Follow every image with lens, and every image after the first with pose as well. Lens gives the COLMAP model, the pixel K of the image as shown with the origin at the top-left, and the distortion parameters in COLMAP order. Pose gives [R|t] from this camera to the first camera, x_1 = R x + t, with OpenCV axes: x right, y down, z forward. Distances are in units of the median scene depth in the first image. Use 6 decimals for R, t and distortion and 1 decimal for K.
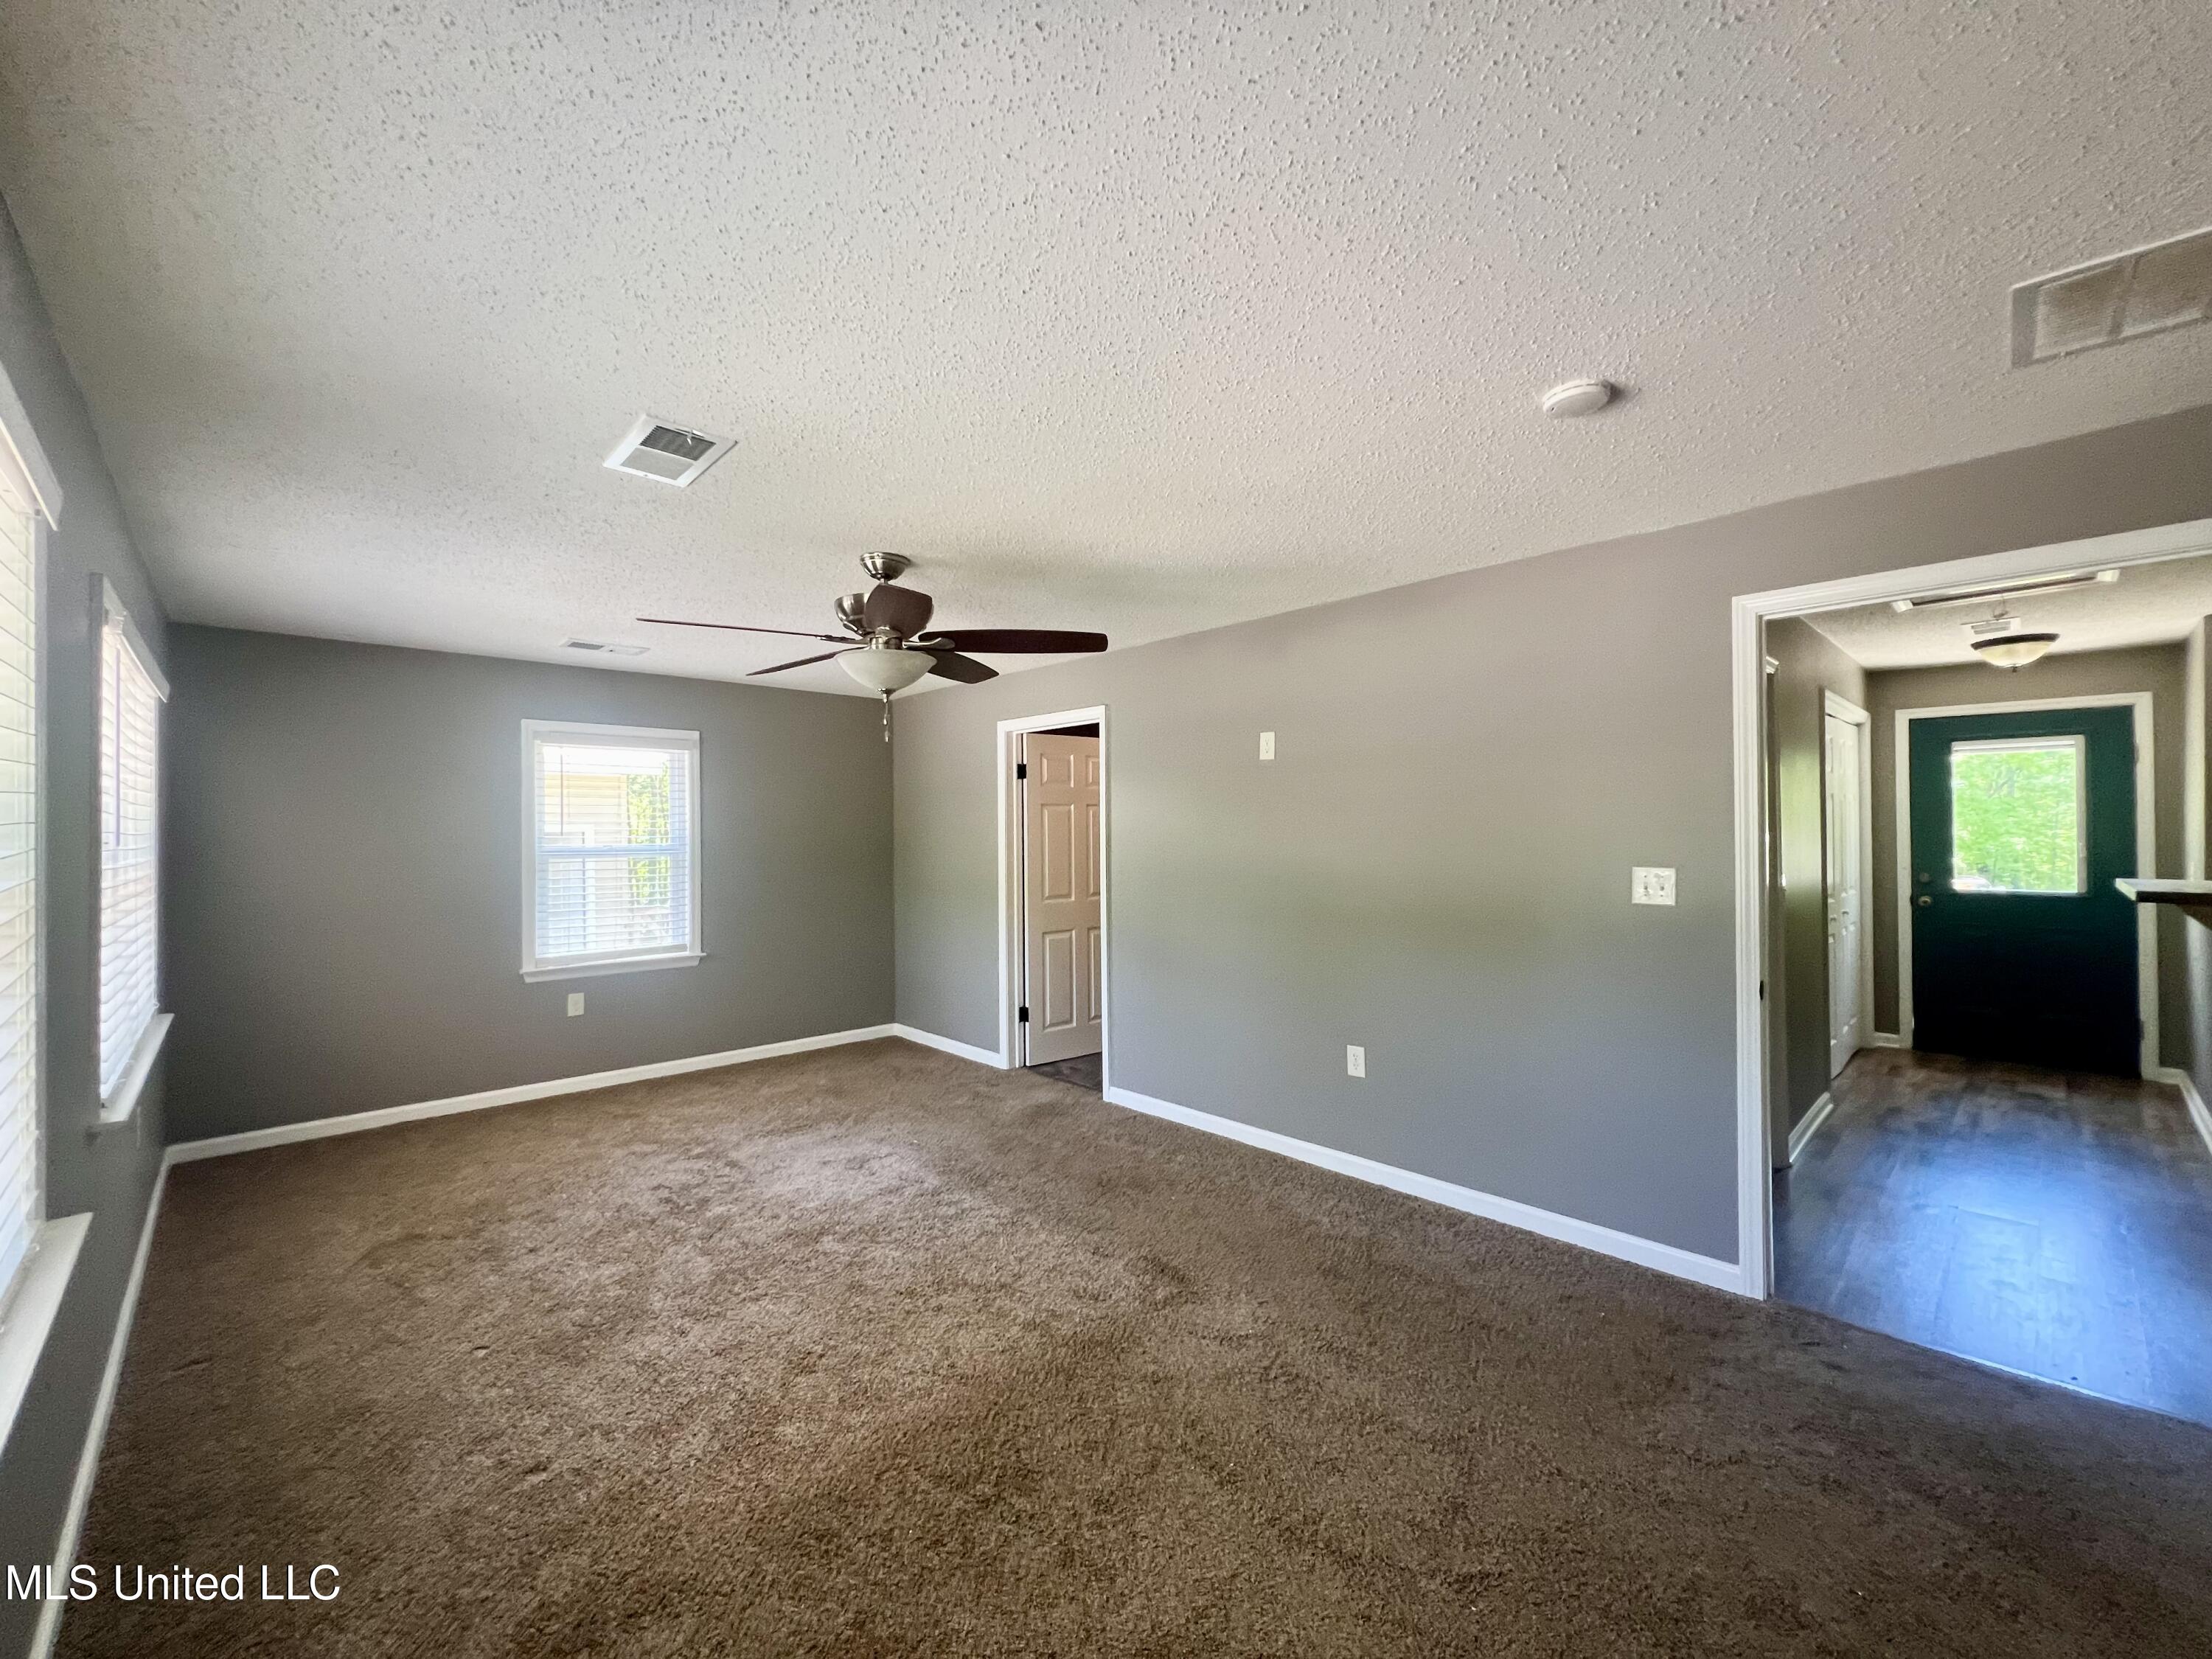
lens RADIAL K [[889.7, 0, 1097.8], [0, 889.7, 829.2], [0, 0, 1]] dist [0.001752, 0.000453]
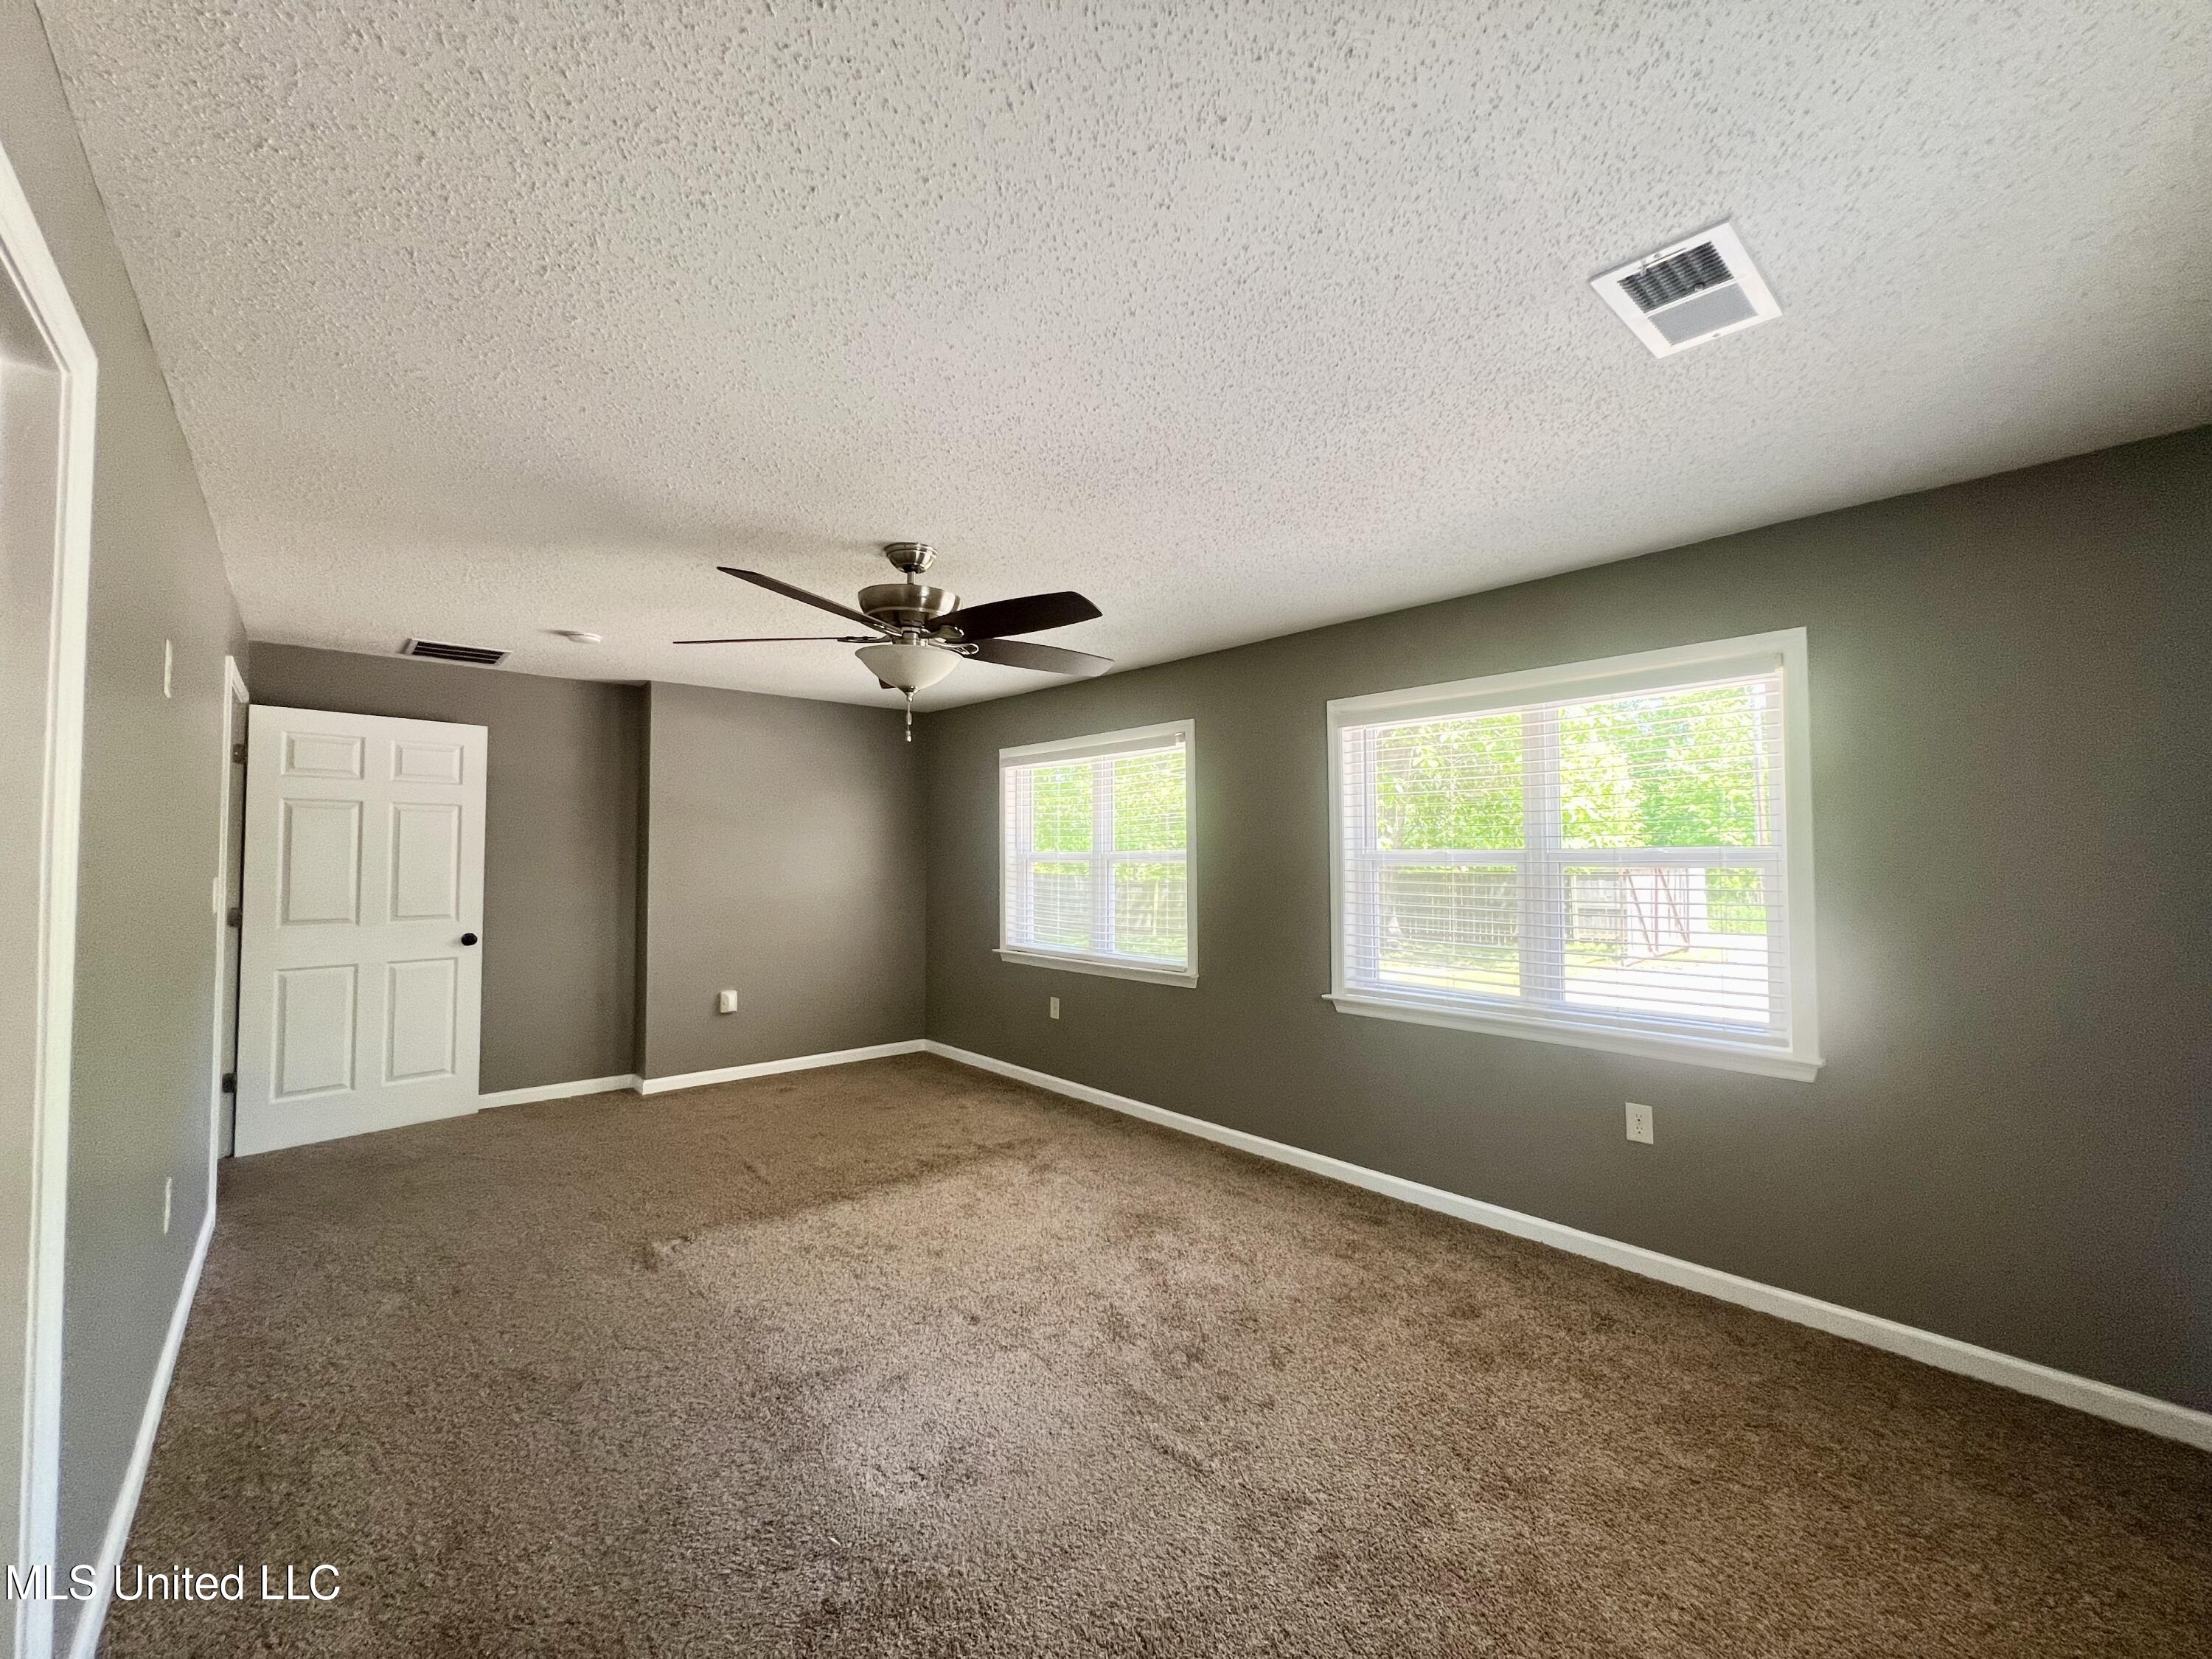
lens RADIAL K [[889.7, 0, 1112.8], [0, 889.7, 831.2], [0, 0, 1]] dist [0.001752, 0.000453]
pose [[-0.999793, 0.001174, 0.020329, -0.414867], [0.000477, 0.999412, -0.034277, 0.025597], [-0.020357, -0.034260, -0.999206, 1.711394]]
